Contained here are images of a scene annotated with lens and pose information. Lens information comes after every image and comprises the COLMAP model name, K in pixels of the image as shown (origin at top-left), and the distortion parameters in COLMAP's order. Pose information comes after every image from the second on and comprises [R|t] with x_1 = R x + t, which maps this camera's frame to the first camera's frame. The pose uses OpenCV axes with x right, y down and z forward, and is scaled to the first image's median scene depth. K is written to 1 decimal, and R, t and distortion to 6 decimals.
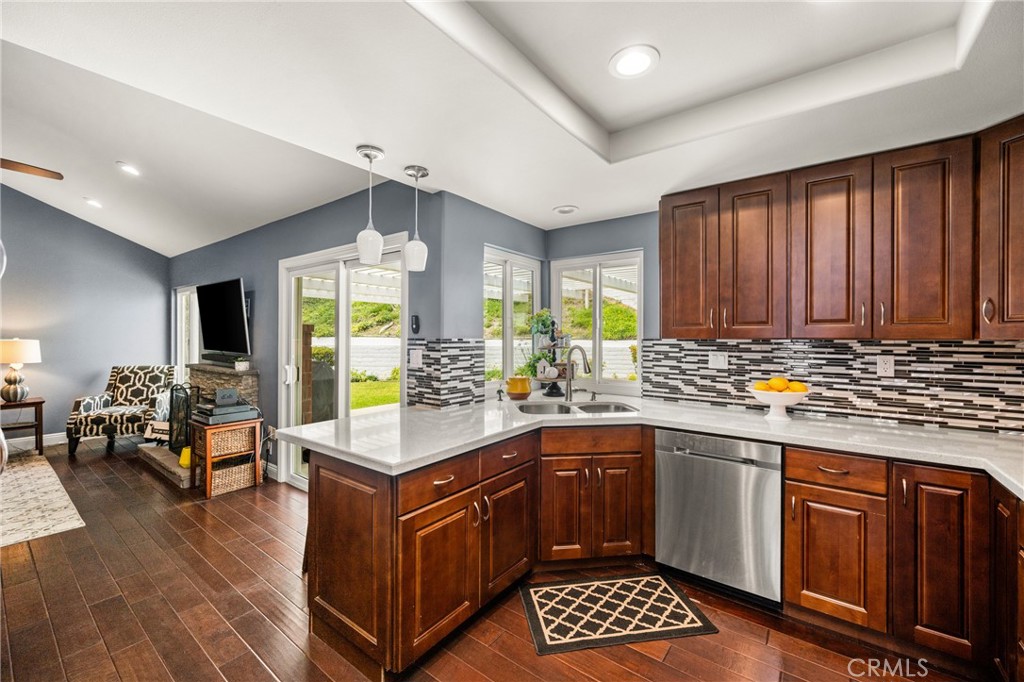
lens RADIAL K [[410.9, 0, 517.1], [0, 410.9, 336.3], [0, 0, 1]] dist [0.001184, -0.000833]
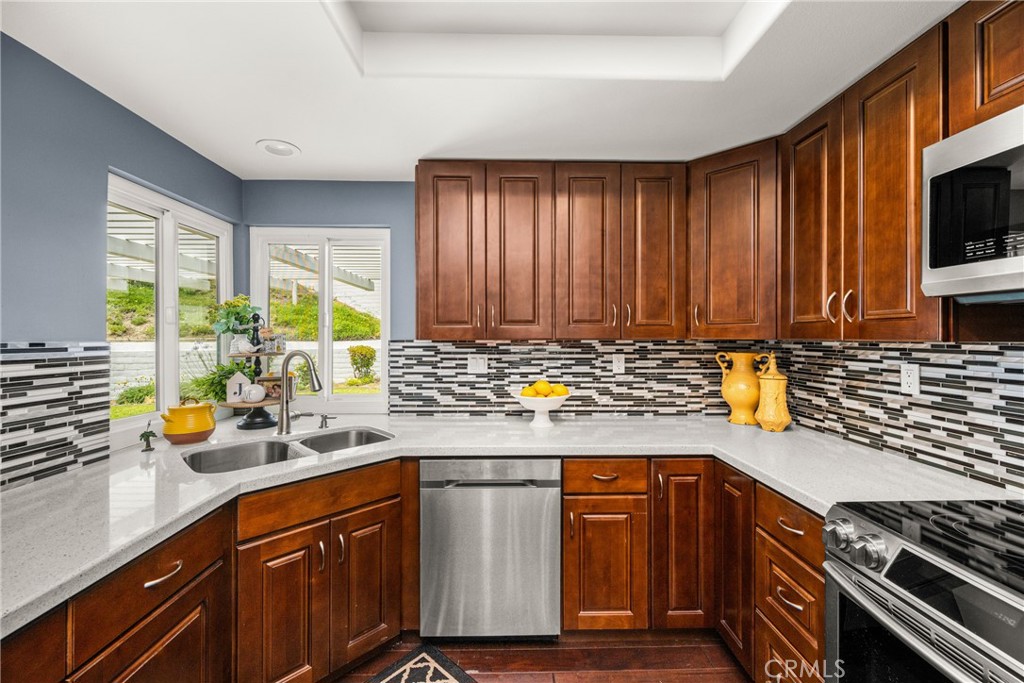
lens RADIAL K [[410.9, 0, 513.7], [0, 410.9, 336.4], [0, 0, 1]] dist [0.001184, -0.000833]
pose [[0.787937, -0.001871, 0.615753, 0.009351], [0.002233, 0.999997, 0.000182, -0.000816], [-0.615752, 0.001231, 0.787939, 0.294281]]
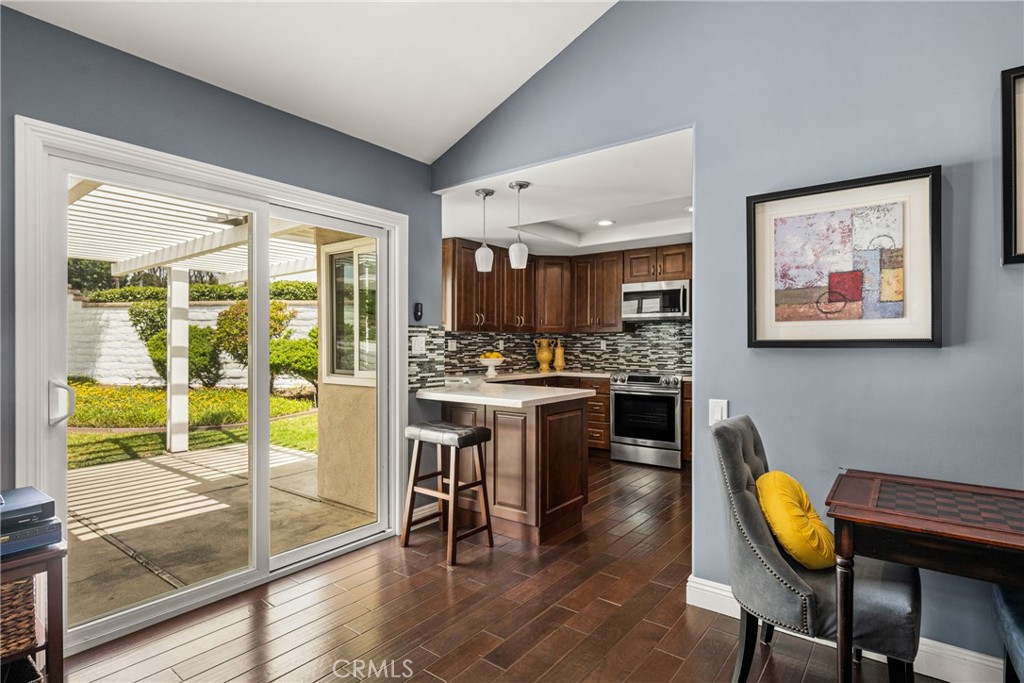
lens RADIAL K [[521.9, 0, 511.9], [0, 521.9, 346.5], [0, 0, 1]] dist [0.000335, -0.000224]
pose [[0.011126, -0.008259, 0.999904, -1.735579], [0.001311, 0.999965, 0.008245, 0.052888], [-0.999937, 0.001219, 0.011136, 0.853741]]
